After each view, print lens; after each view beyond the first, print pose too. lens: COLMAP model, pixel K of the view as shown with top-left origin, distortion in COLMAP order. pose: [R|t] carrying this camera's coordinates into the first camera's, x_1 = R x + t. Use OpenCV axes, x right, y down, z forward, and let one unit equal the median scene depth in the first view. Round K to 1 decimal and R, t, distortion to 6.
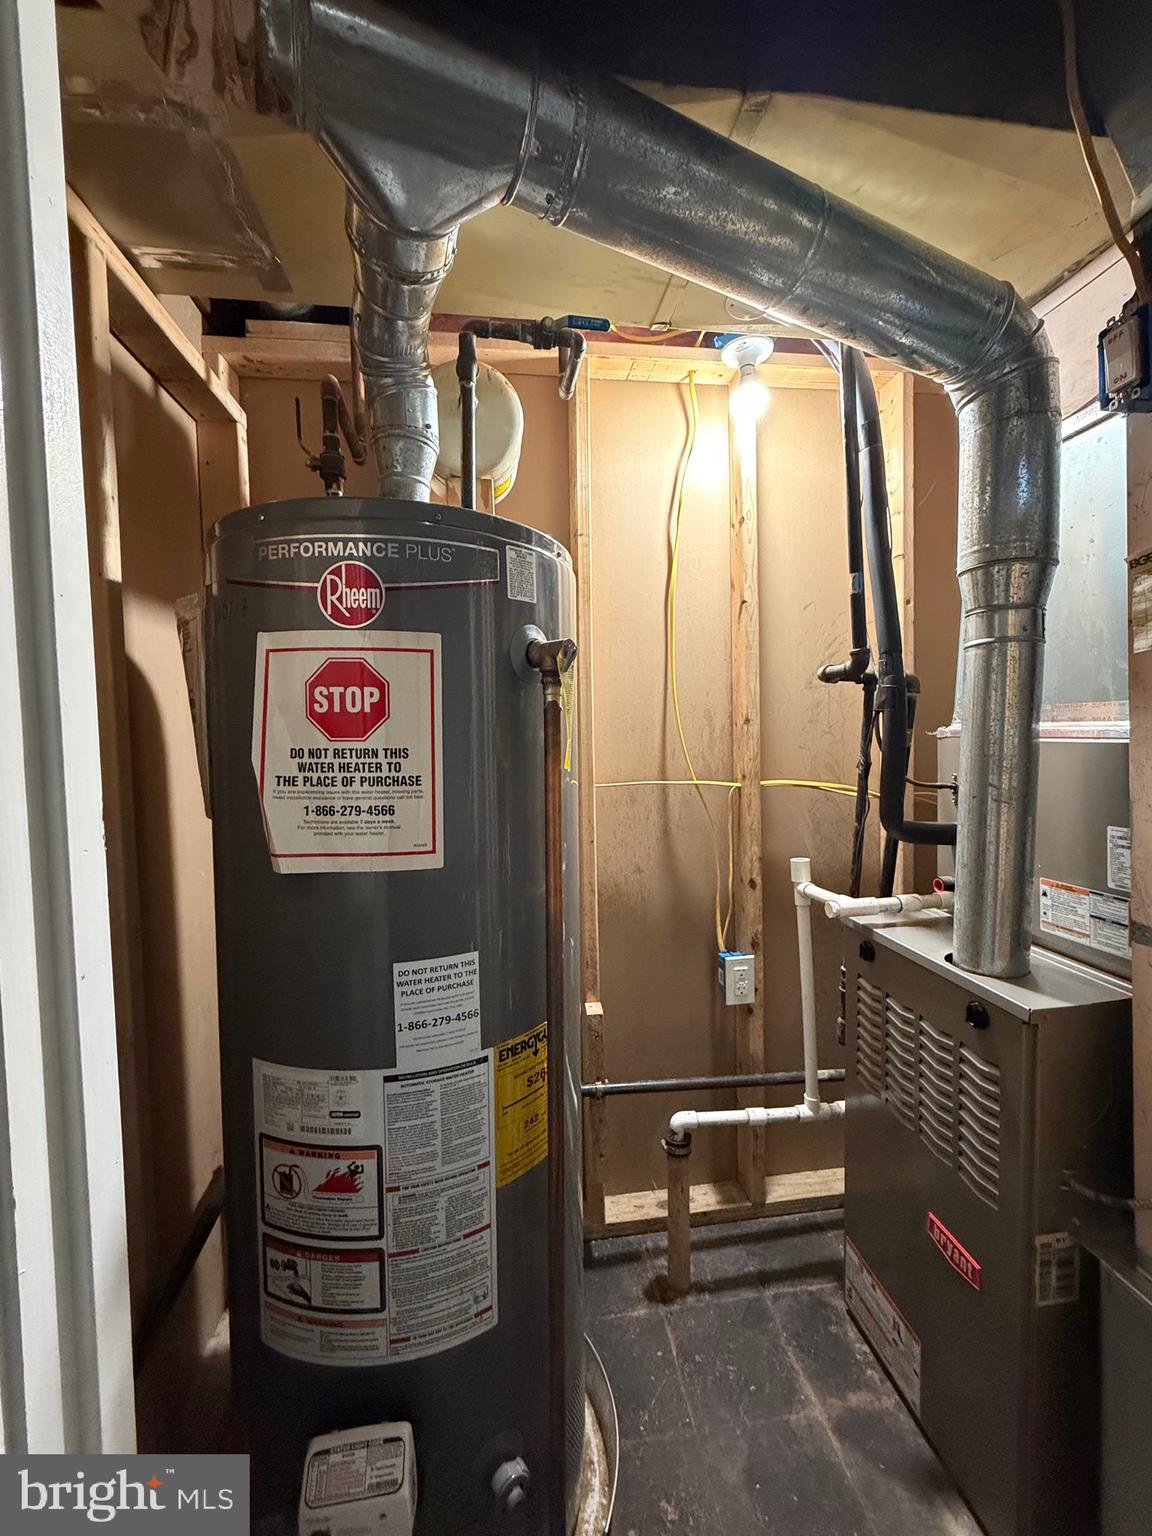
lens RADIAL K [[612.1, 0, 575.6], [0, 612.1, 763.8], [0, 0, 1]] dist [0.002319, -0.000335]
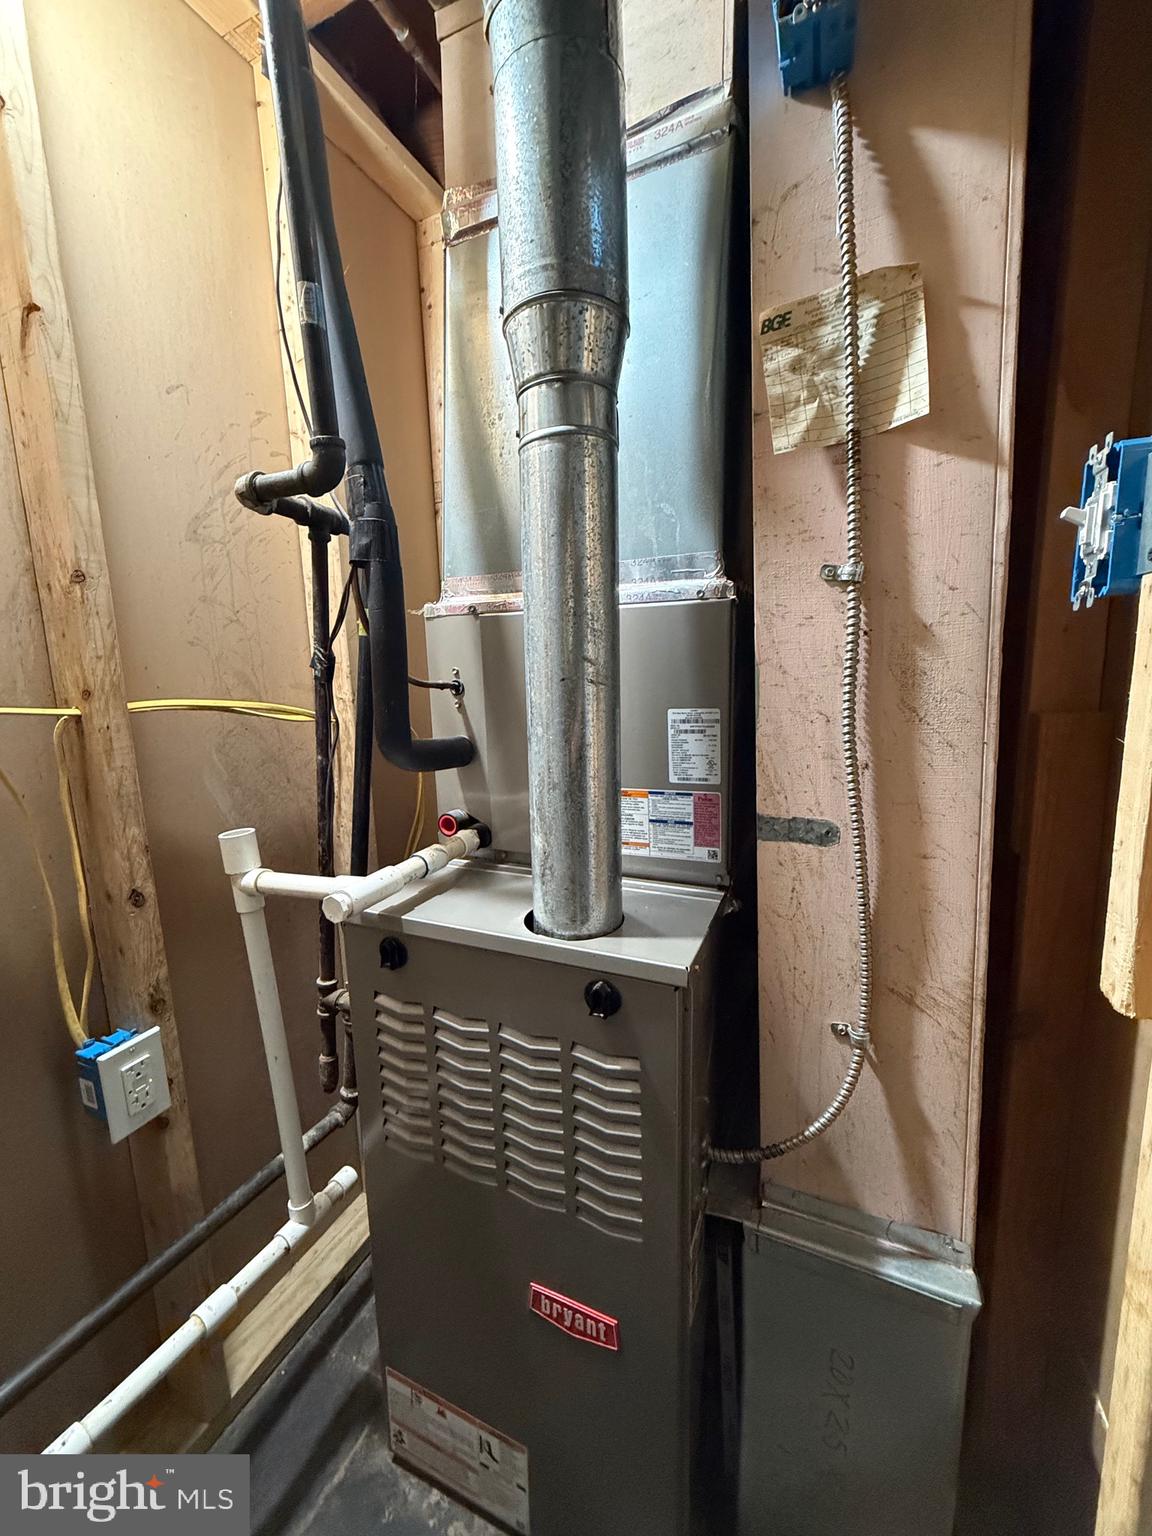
lens RADIAL K [[612.1, 0, 574.2], [0, 612.1, 761.9], [0, 0, 1]] dist [0.002319, -0.000335]
pose [[0.530890, -0.127186, 0.837842, 0.071686], [0.059116, 0.991823, 0.113102, 0.049378], [-0.845377, -0.010515, 0.534067, 0.463037]]
